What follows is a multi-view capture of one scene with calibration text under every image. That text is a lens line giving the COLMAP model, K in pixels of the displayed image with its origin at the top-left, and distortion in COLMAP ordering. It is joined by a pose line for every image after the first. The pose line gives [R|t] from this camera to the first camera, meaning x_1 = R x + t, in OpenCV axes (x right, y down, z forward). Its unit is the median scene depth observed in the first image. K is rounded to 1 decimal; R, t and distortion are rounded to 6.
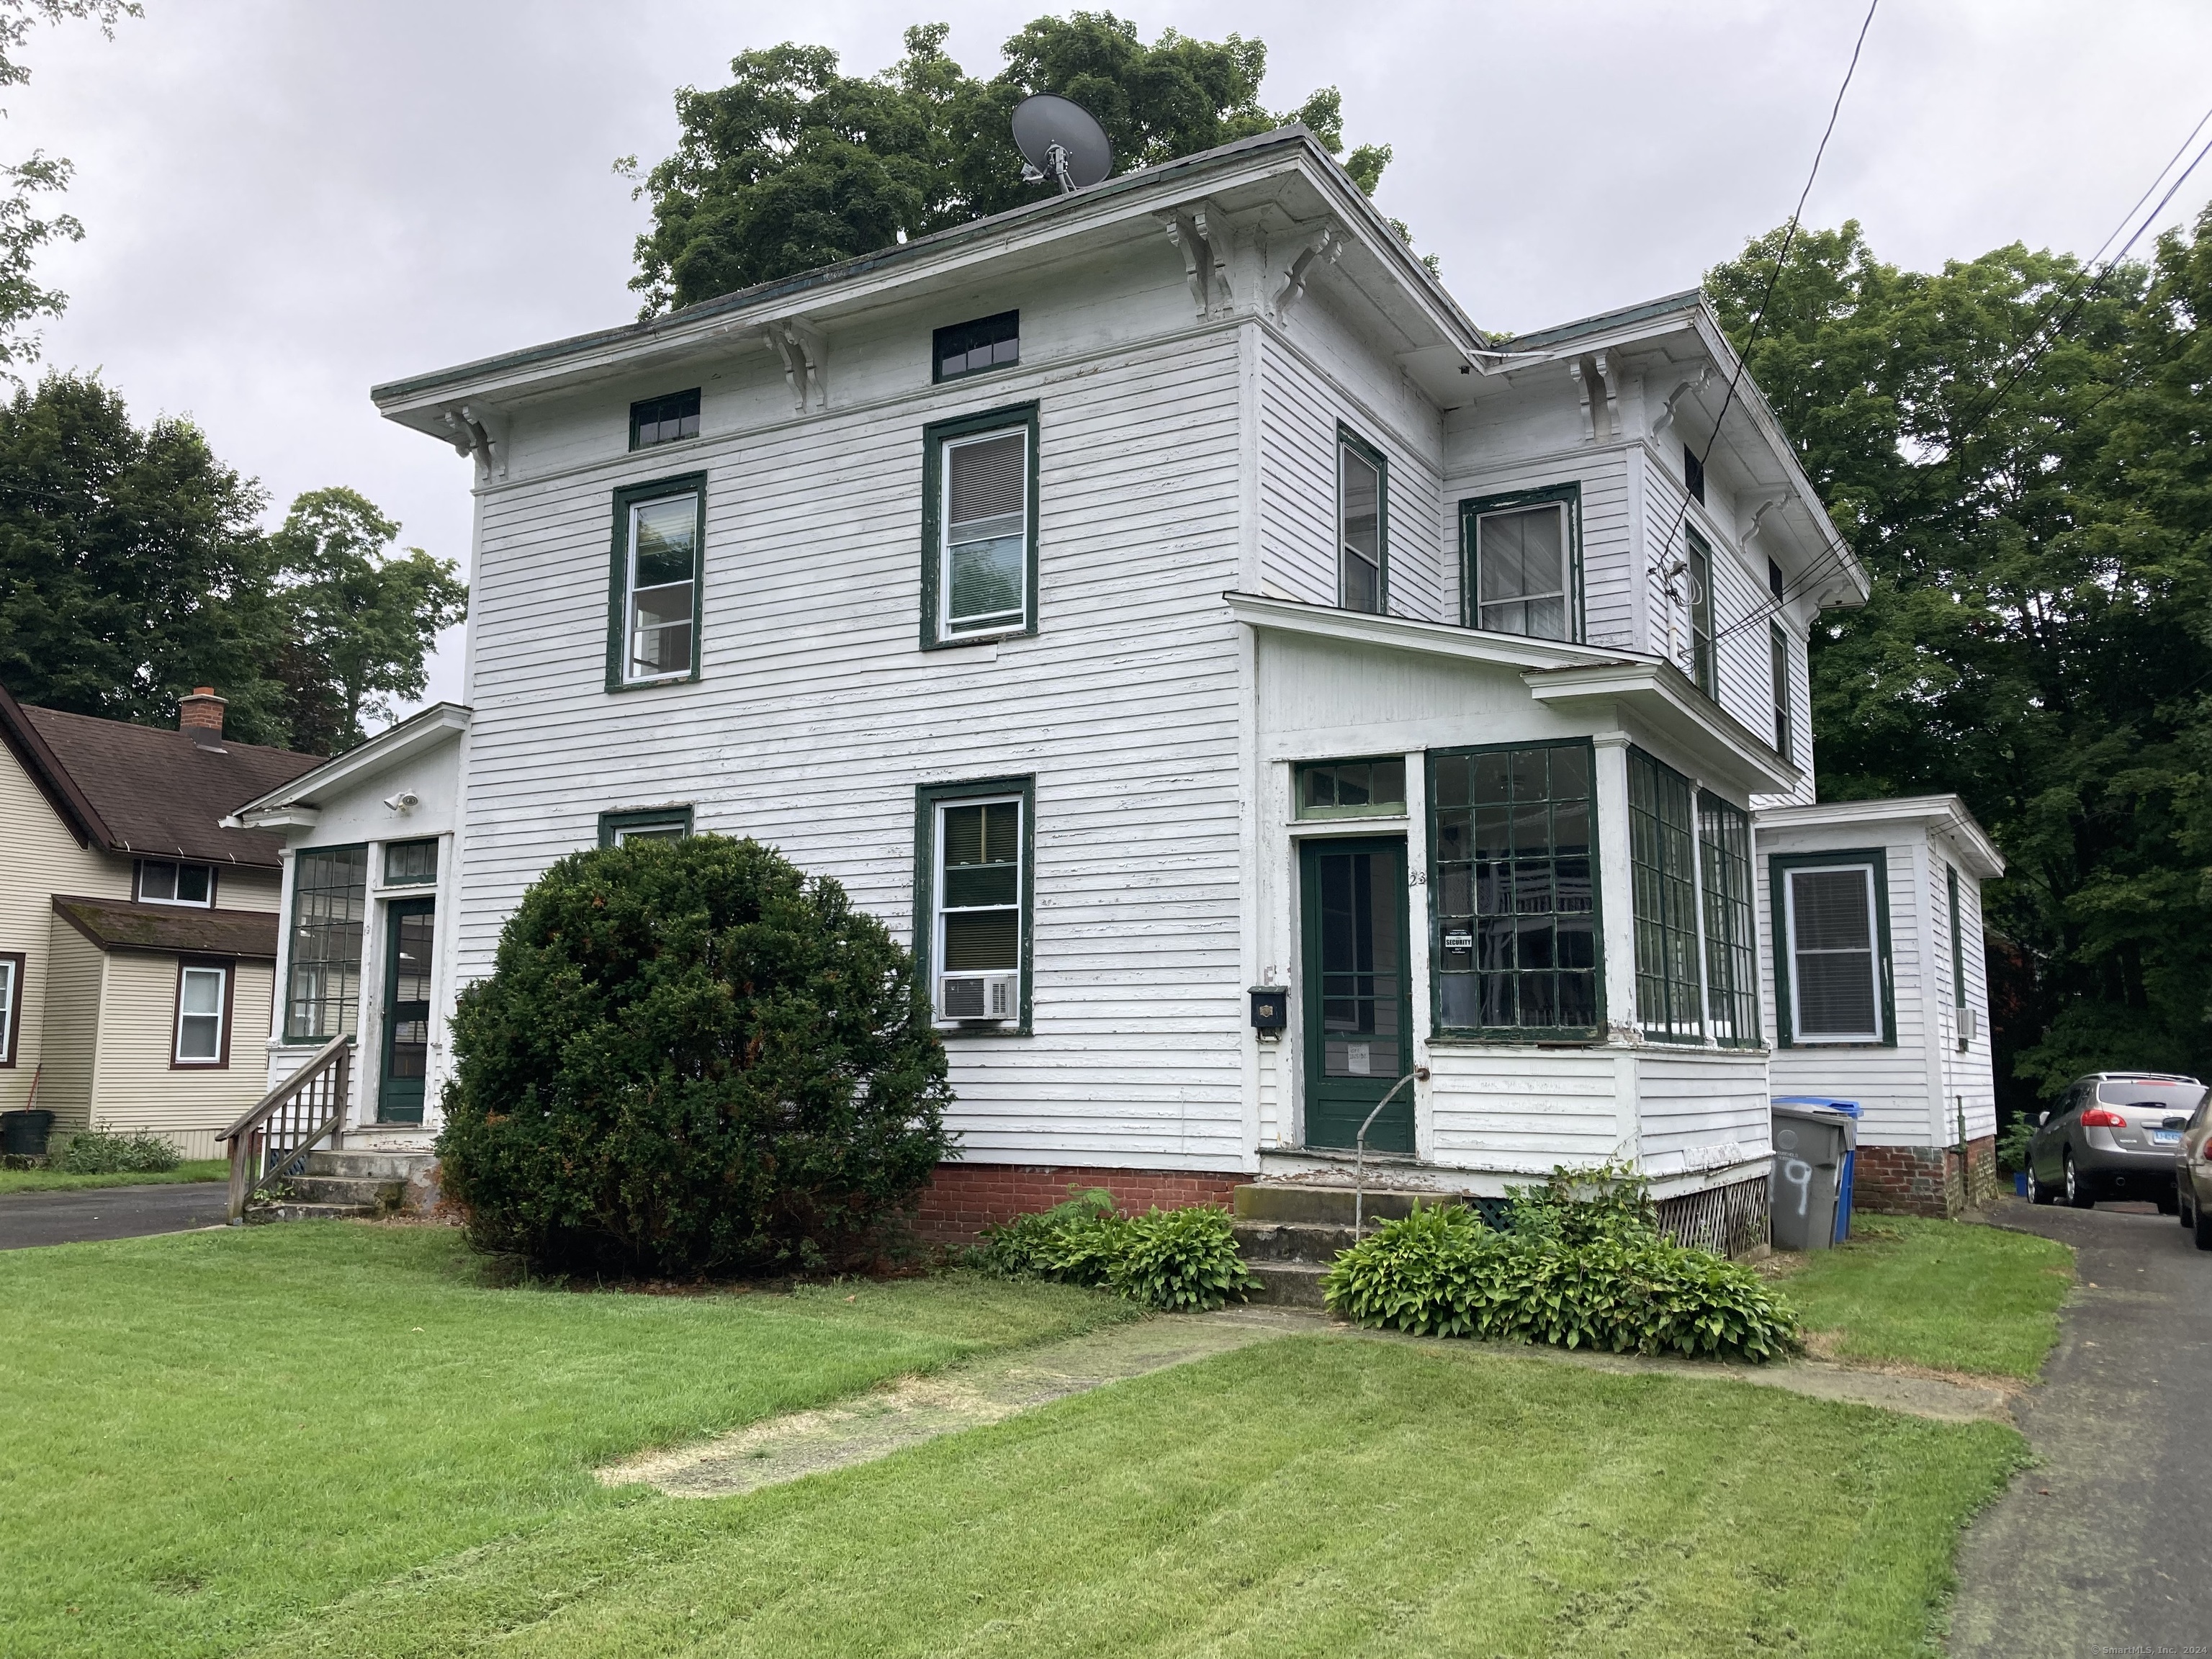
lens RADIAL K [[1793.0, 0, 1104.6], [0, 1793.0, 816.2], [0, 0, 1]] dist [0.162847, -0.498818]
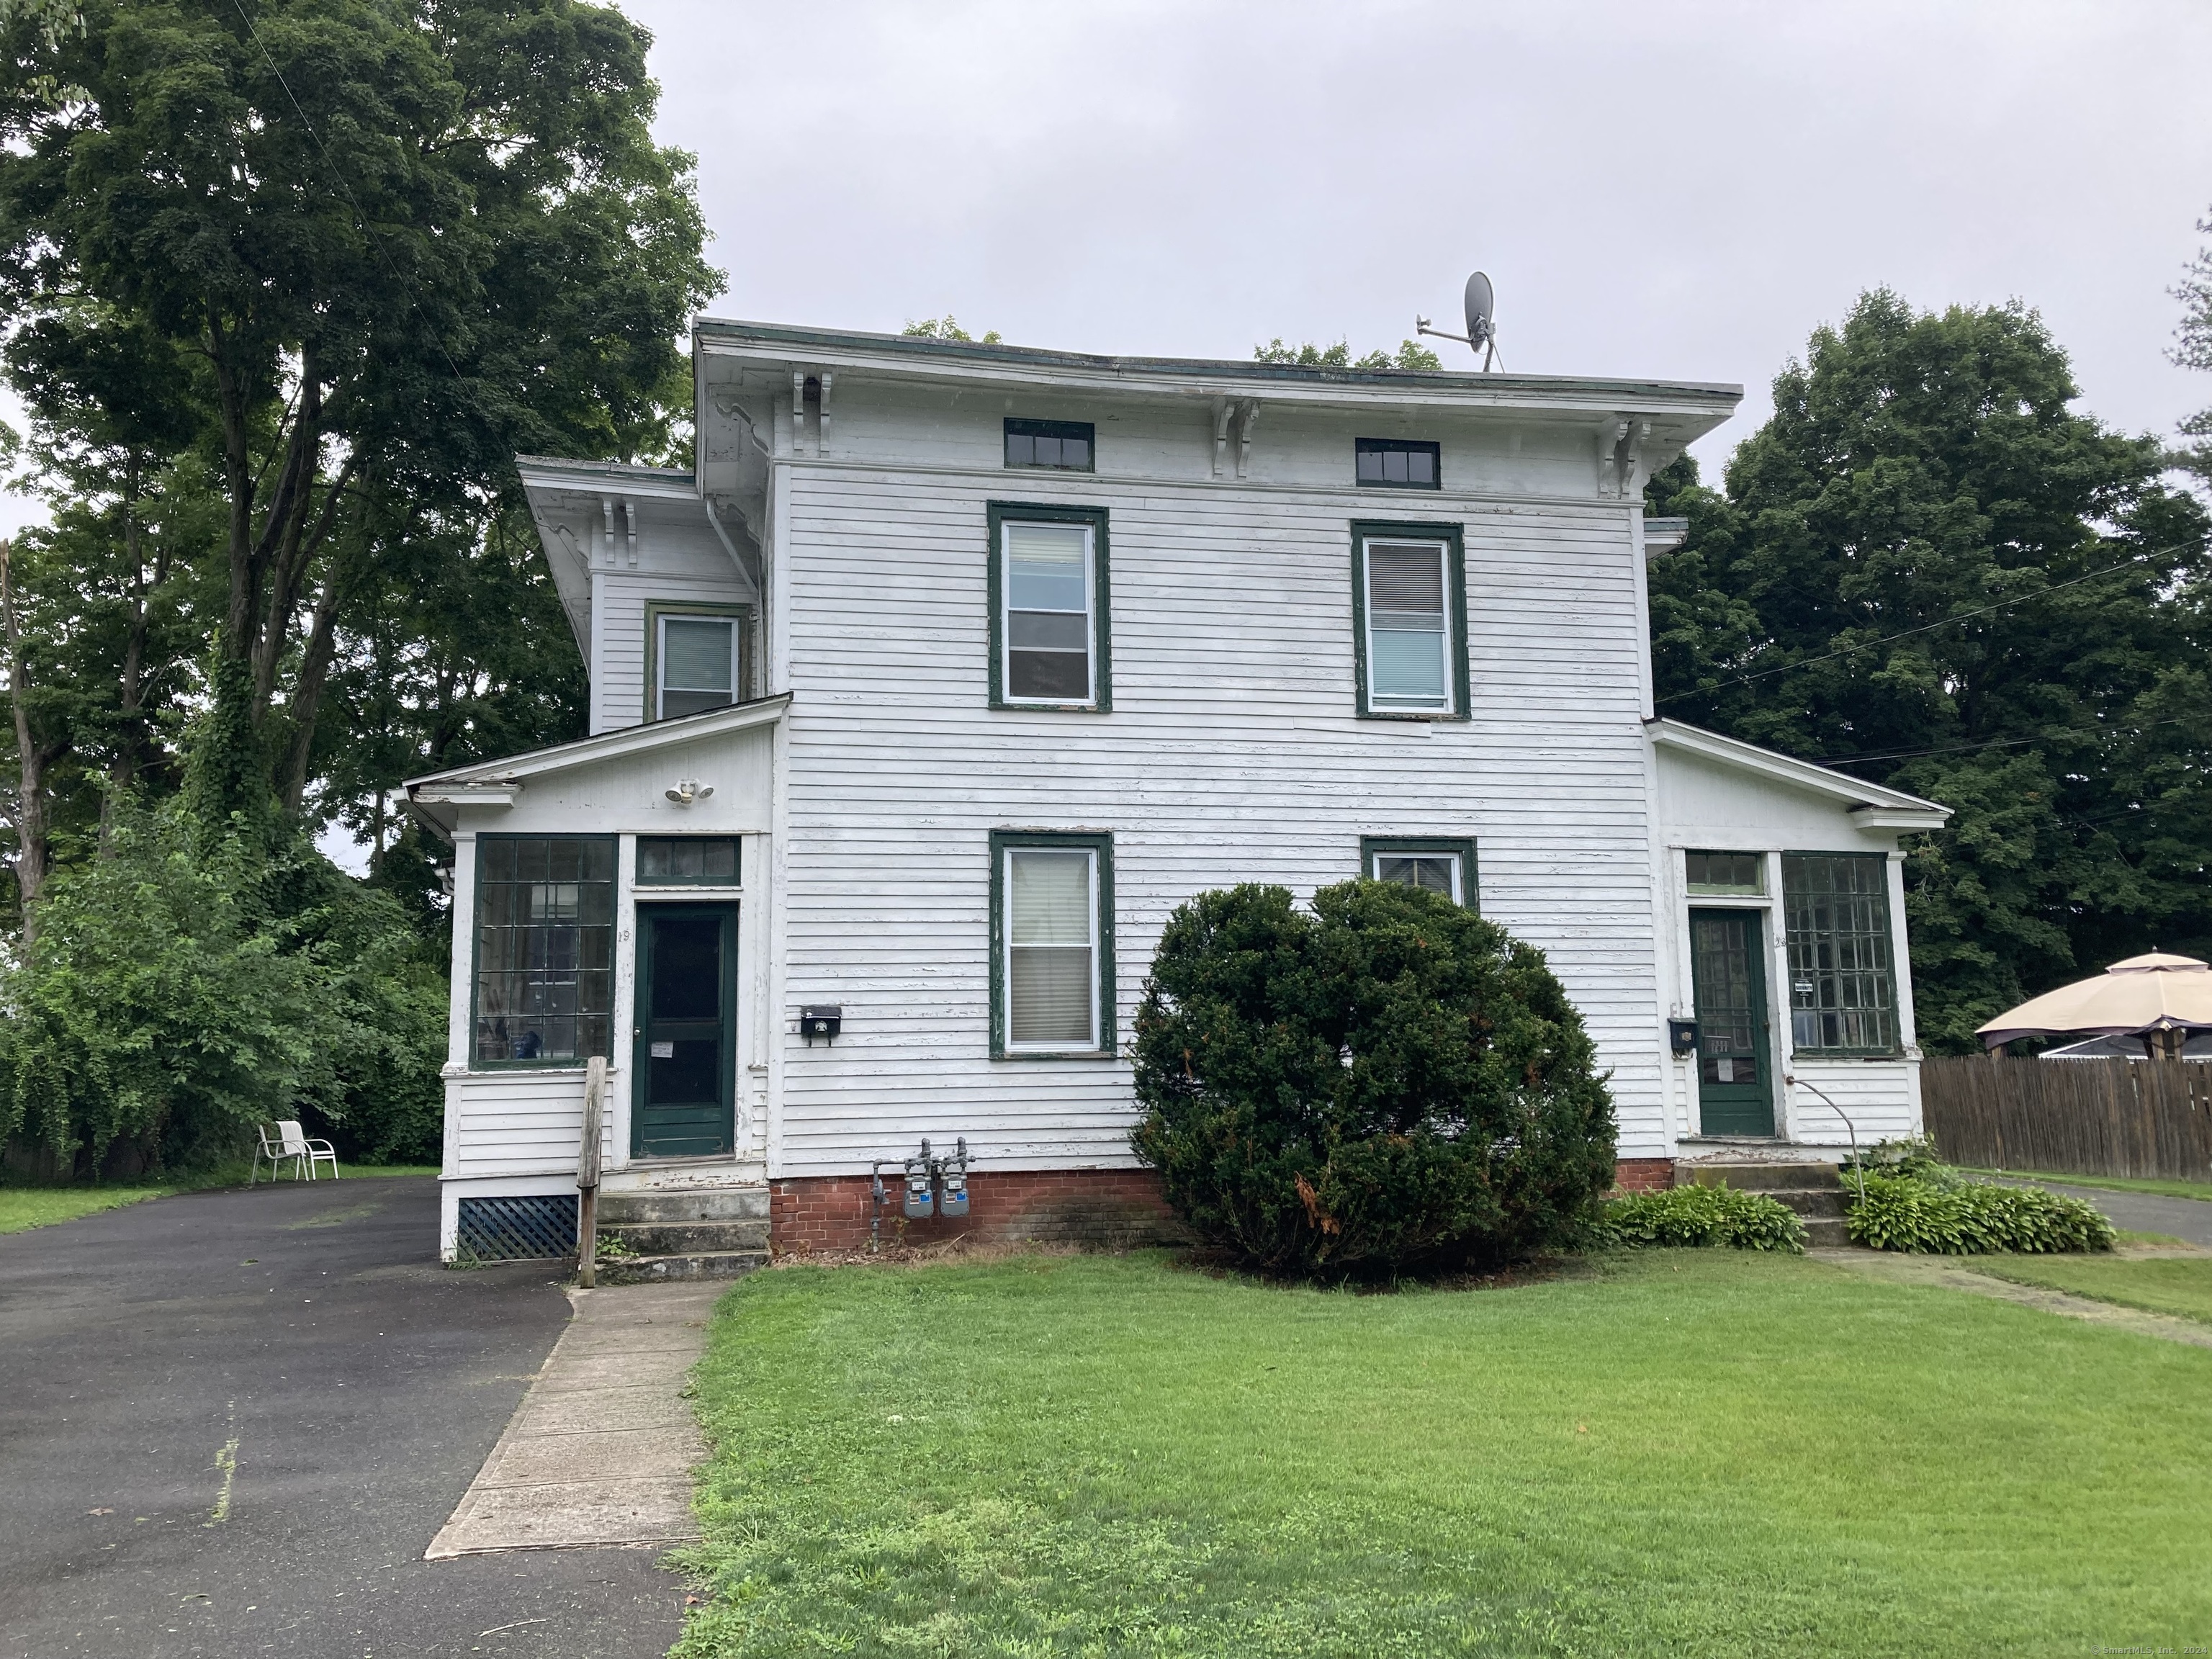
lens RADIAL K [[1793.0, 0, 1104.6], [0, 1793.0, 816.2], [0, 0, 1]] dist [0.162847, -0.498818]
pose [[0.742423, 0.070690, 0.666192, -1.010227], [-0.080498, 0.996626, -0.016043, 0.001594], [-0.665078, -0.041716, 0.745608, 0.256180]]
